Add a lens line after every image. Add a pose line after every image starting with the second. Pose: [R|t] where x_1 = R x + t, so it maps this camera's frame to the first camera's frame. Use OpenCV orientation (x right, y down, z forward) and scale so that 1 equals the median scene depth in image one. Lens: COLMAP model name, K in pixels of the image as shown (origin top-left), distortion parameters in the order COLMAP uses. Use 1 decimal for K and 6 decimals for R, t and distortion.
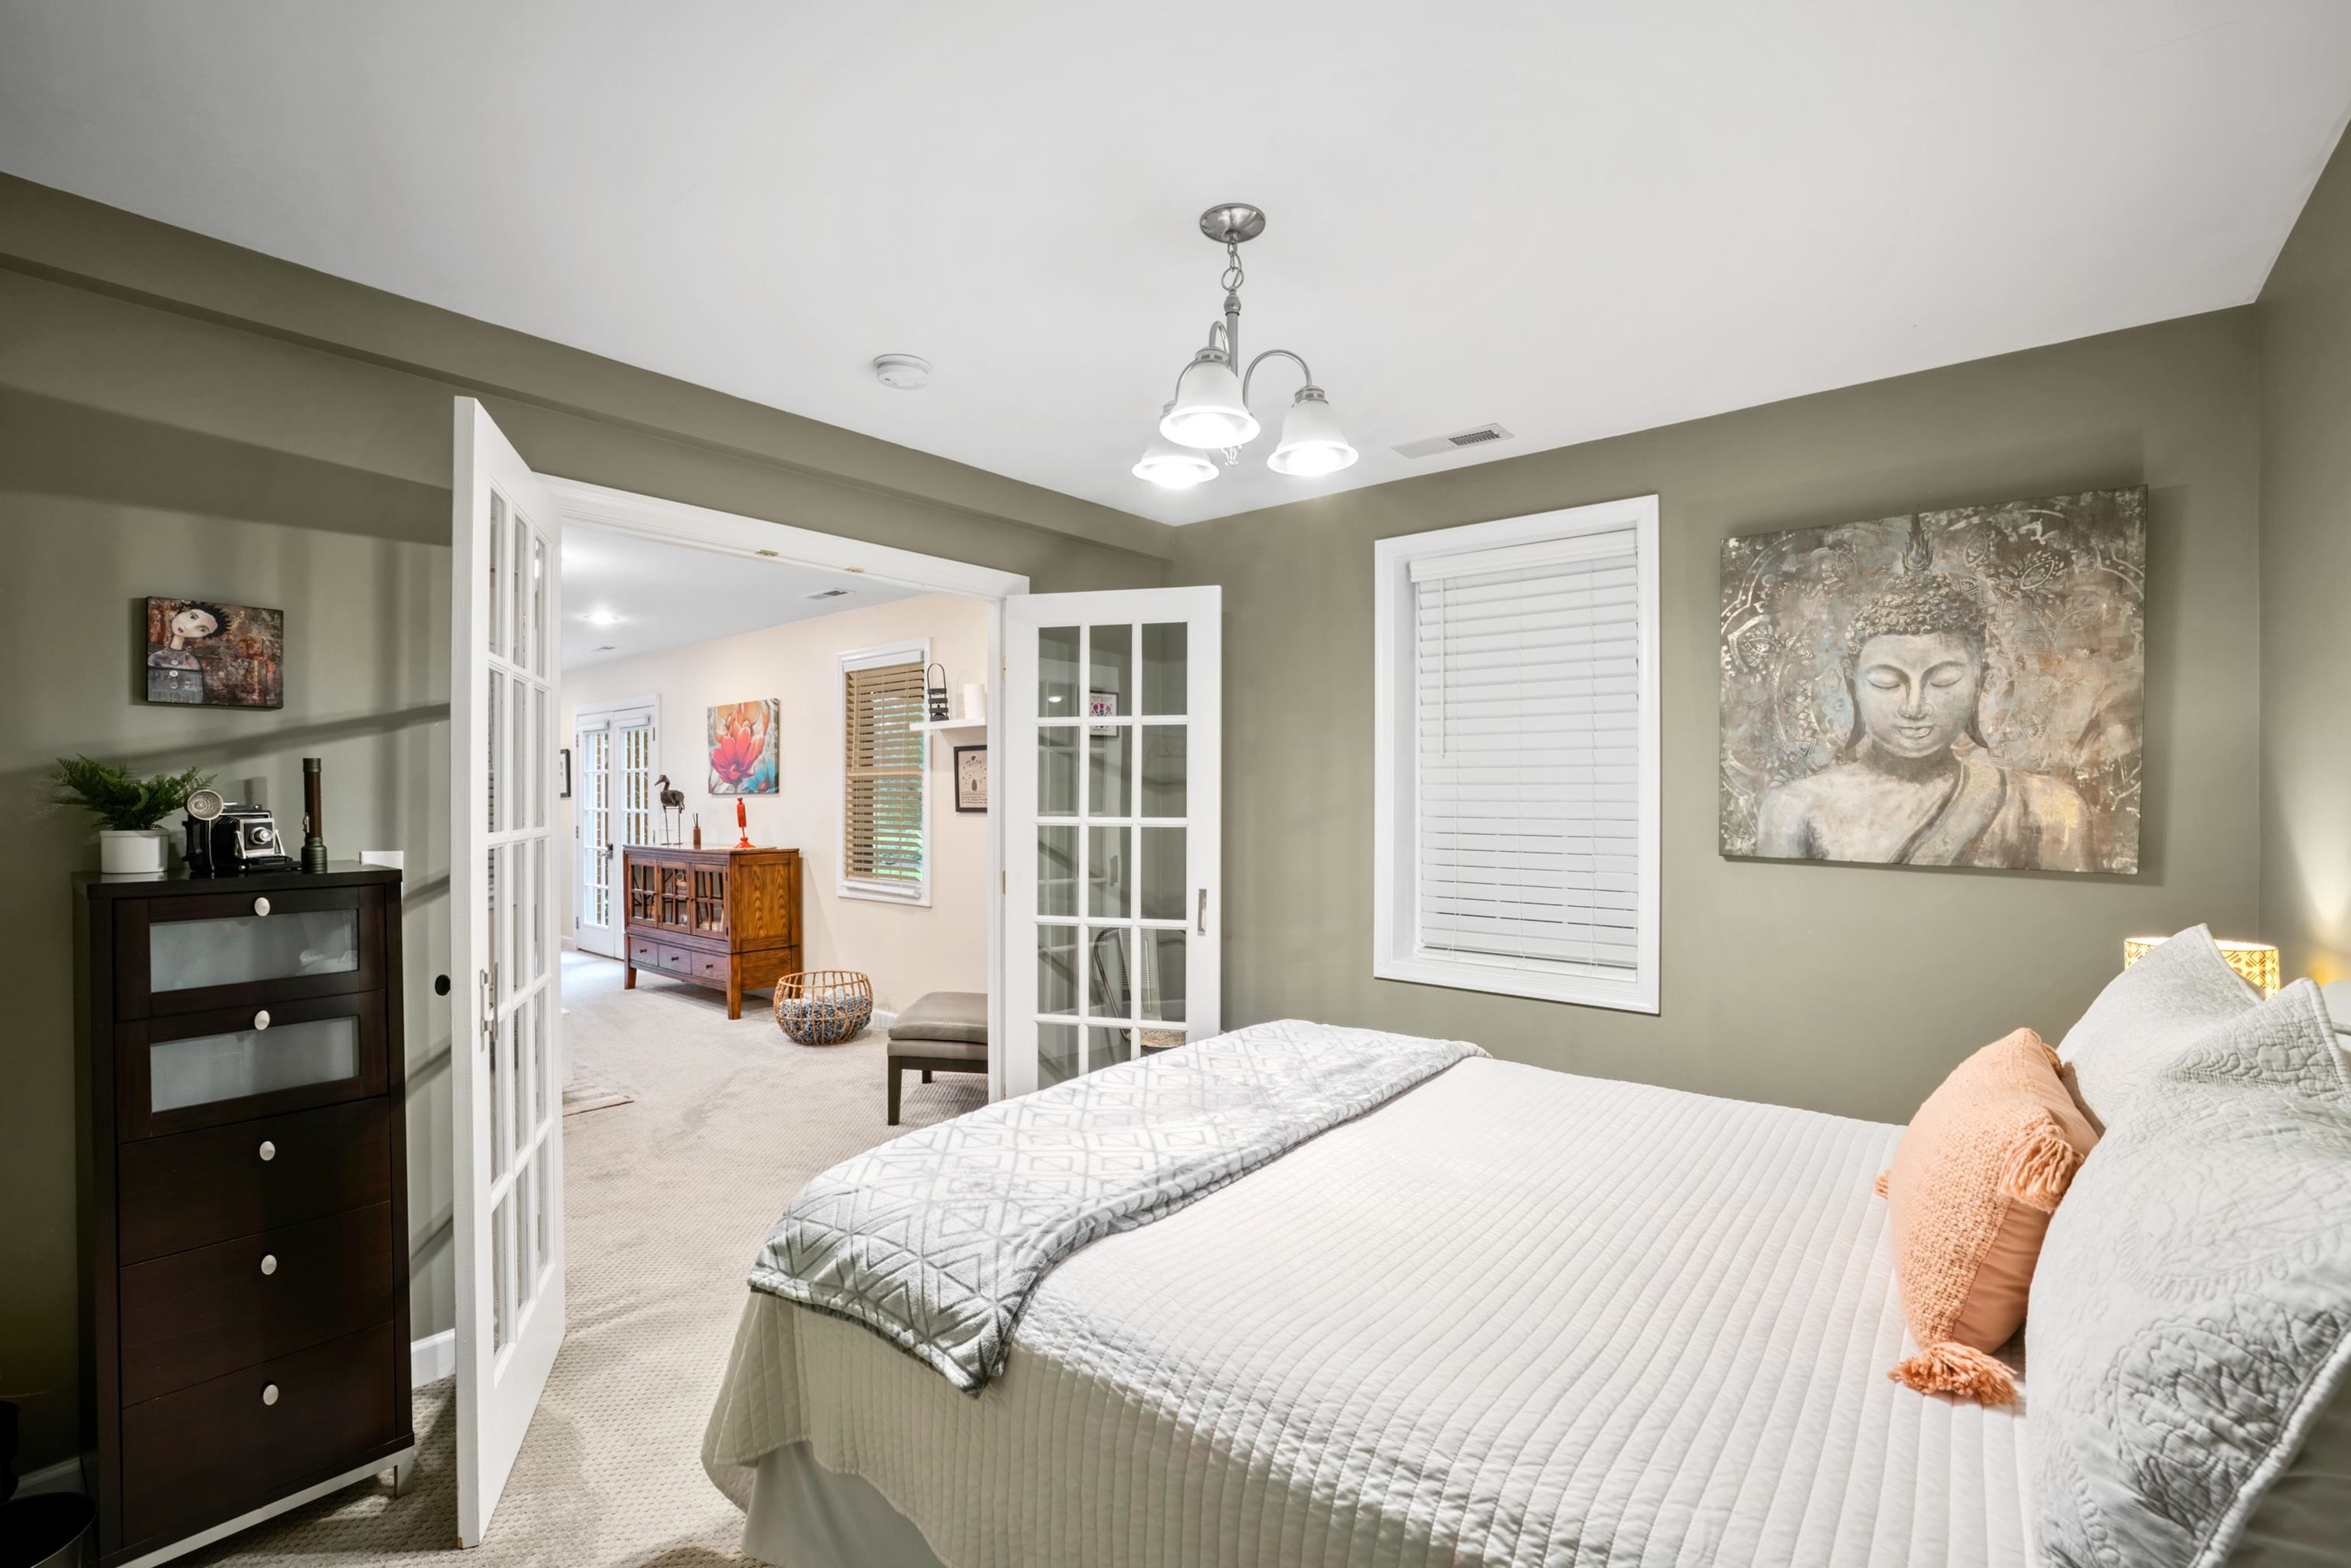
lens RADIAL K [[1013.4, 0, 1182.9], [0, 1013.4, 778.3], [0, 0, 1]] dist [-0.053645, 0.024199]
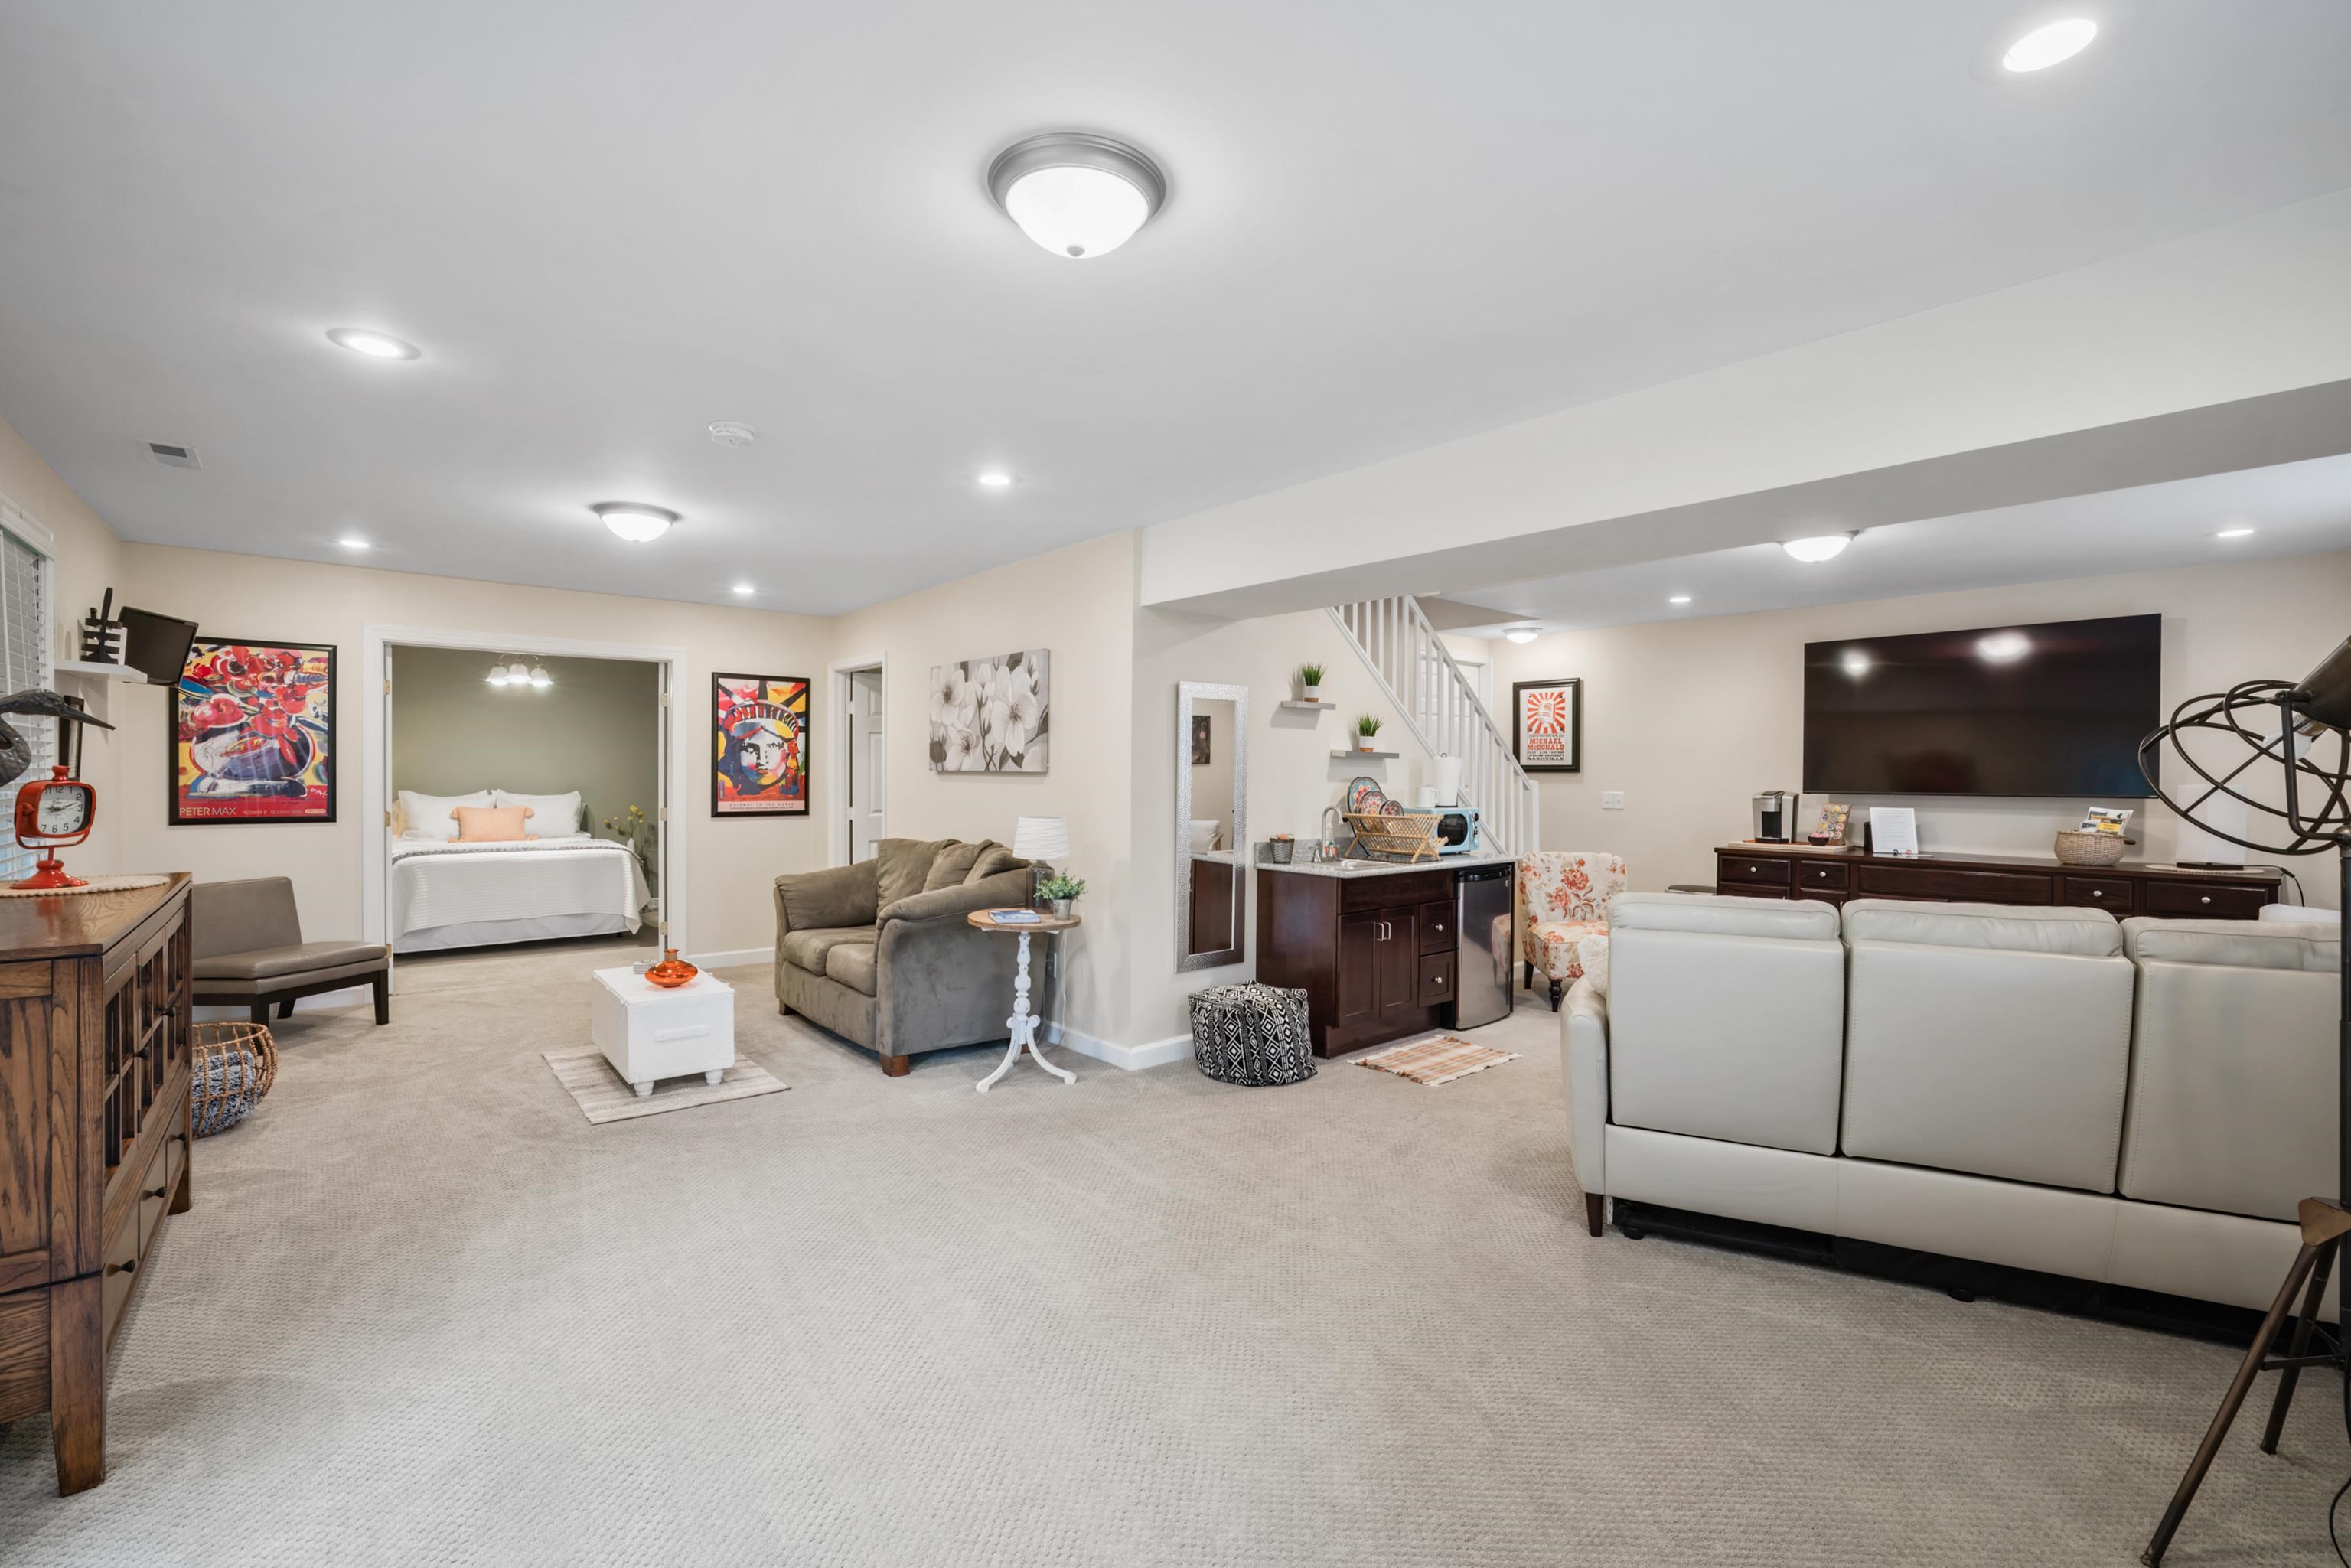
lens RADIAL K [[1013.4, 0, 1182.9], [0, 1013.4, 778.3], [0, 0, 1]] dist [-0.053645, 0.024199]
pose [[-0.983211, -0.008493, 0.182276, -2.230418], [-0.010694, 0.999881, -0.011095, 0.054762], [-0.182160, -0.012858, -0.983185, 3.009370]]
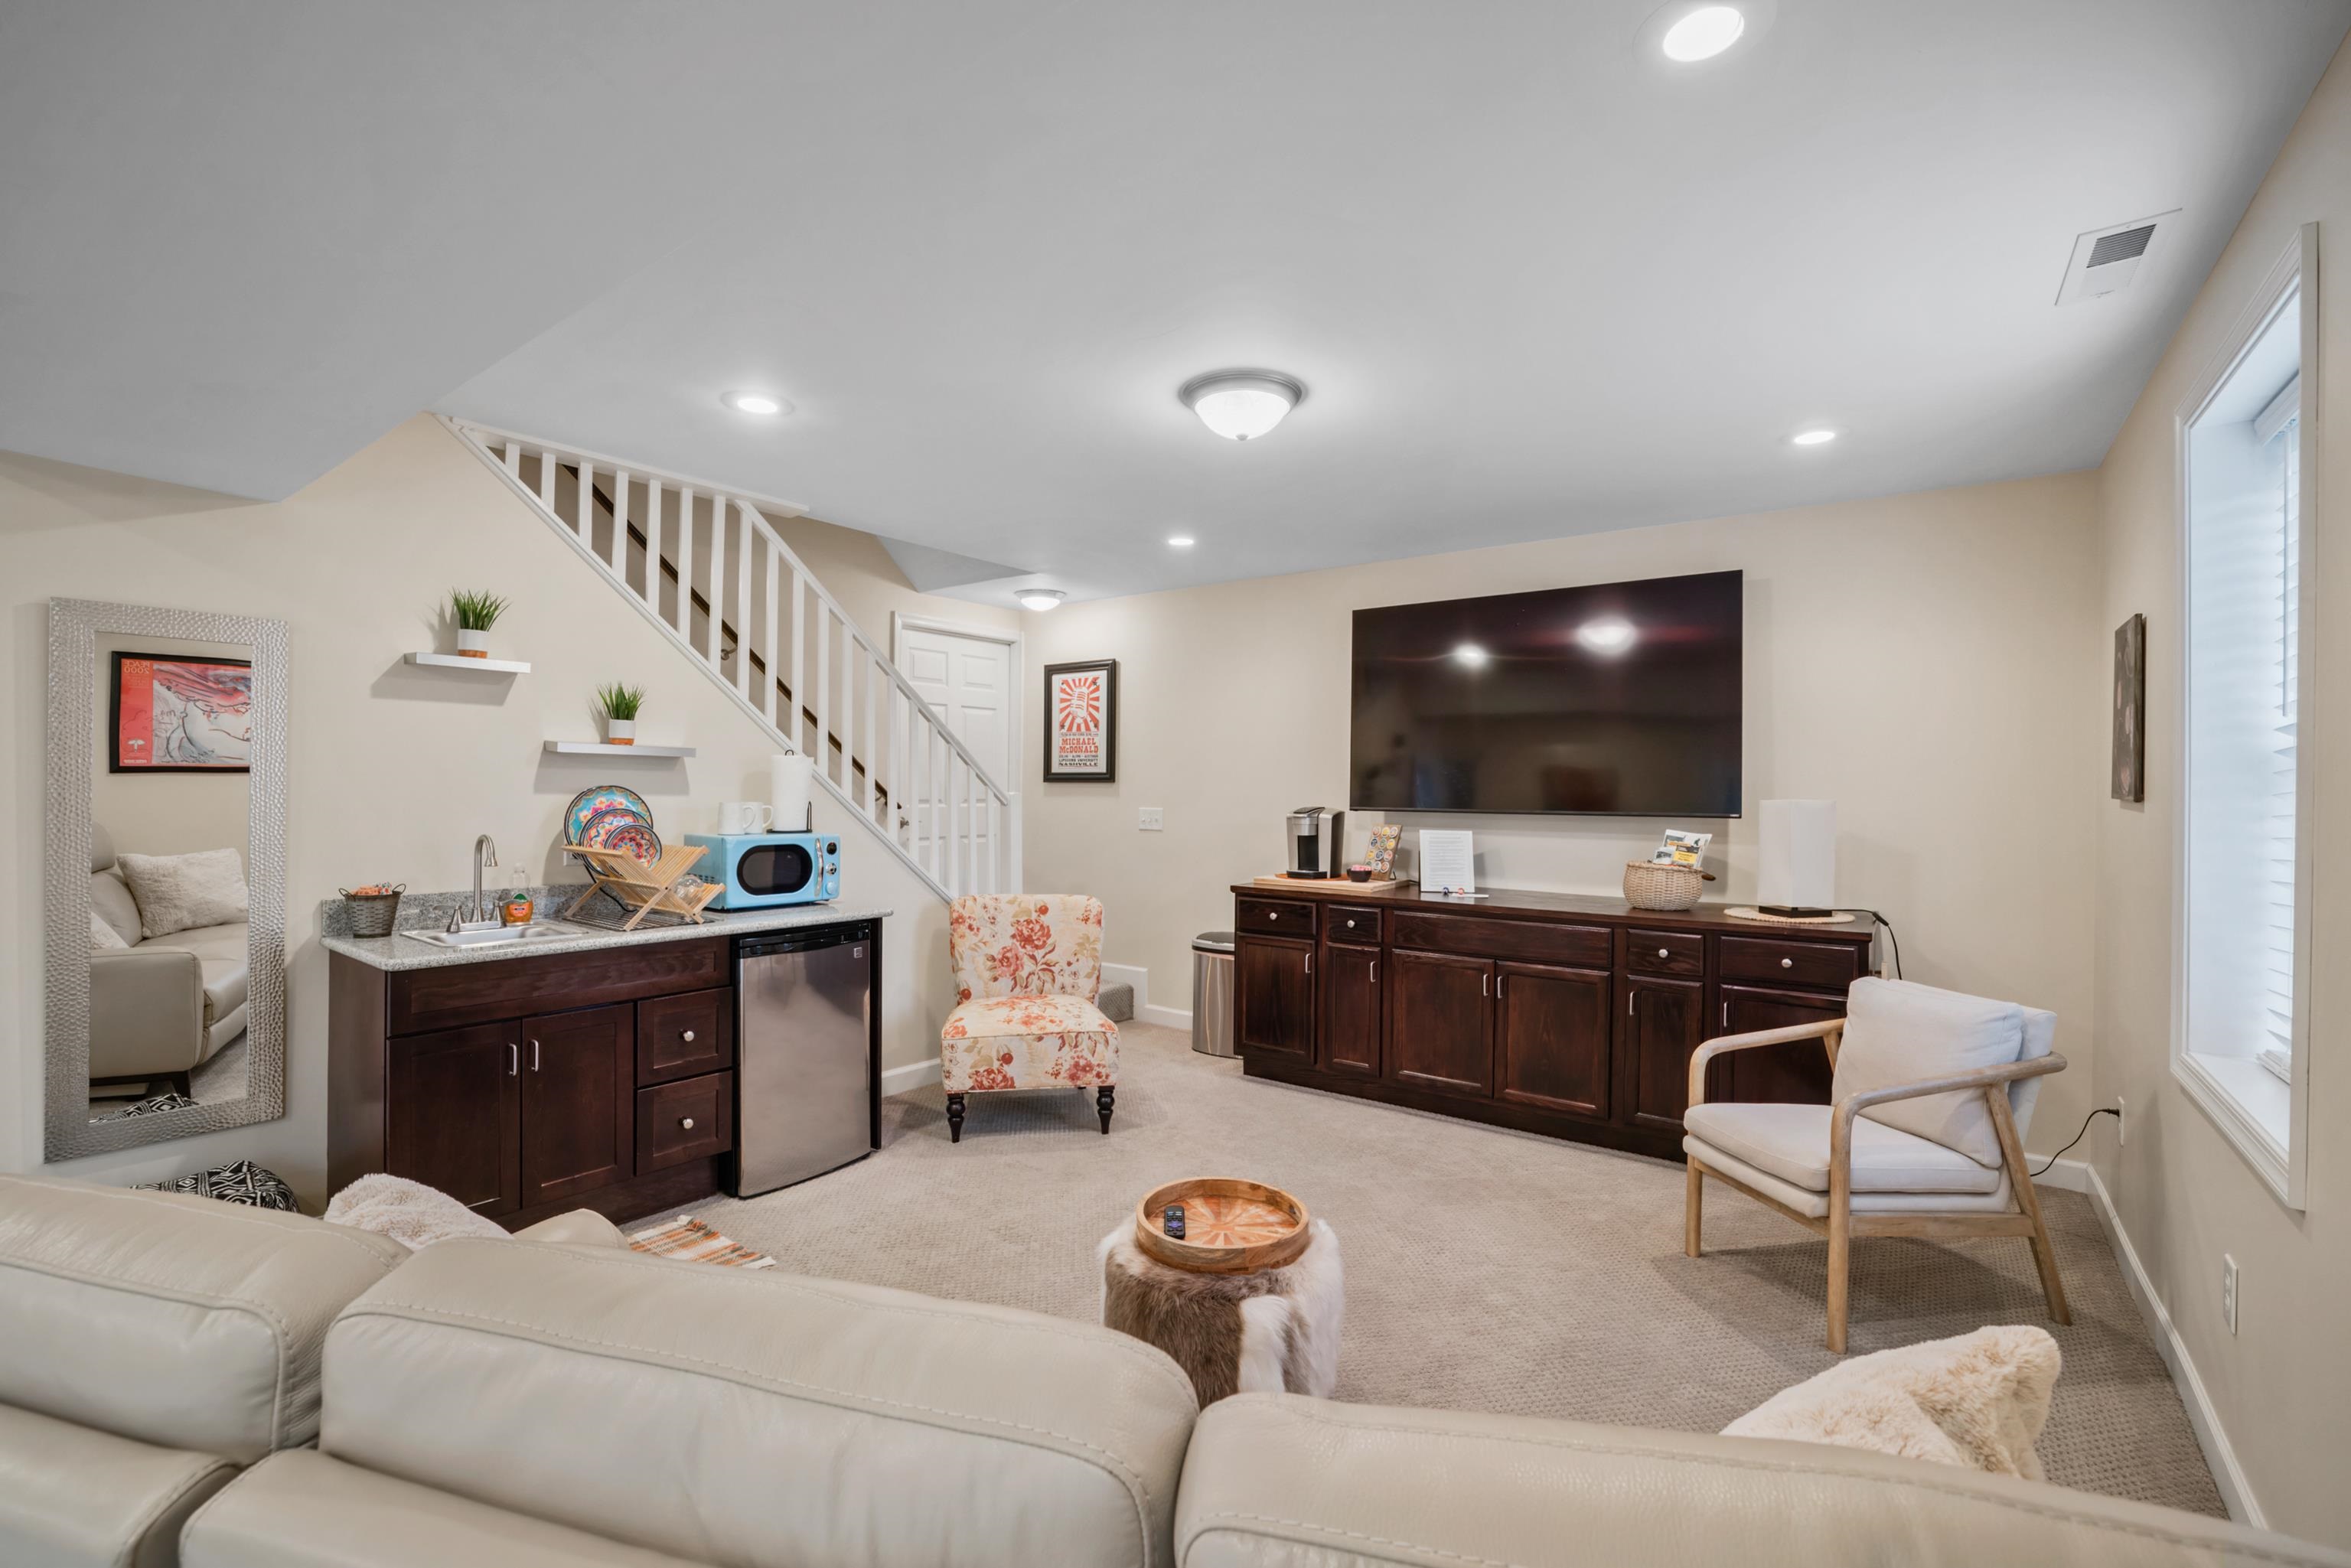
lens RADIAL K [[1013.4, 0, 1182.9], [0, 1013.4, 778.3], [0, 0, 1]] dist [-0.053645, 0.024199]
pose [[-0.999152, -0.012010, -0.039383, -2.863122], [-0.010999, 0.999607, -0.025782, 0.041202], [0.039677, -0.025327, -0.998892, 2.221169]]
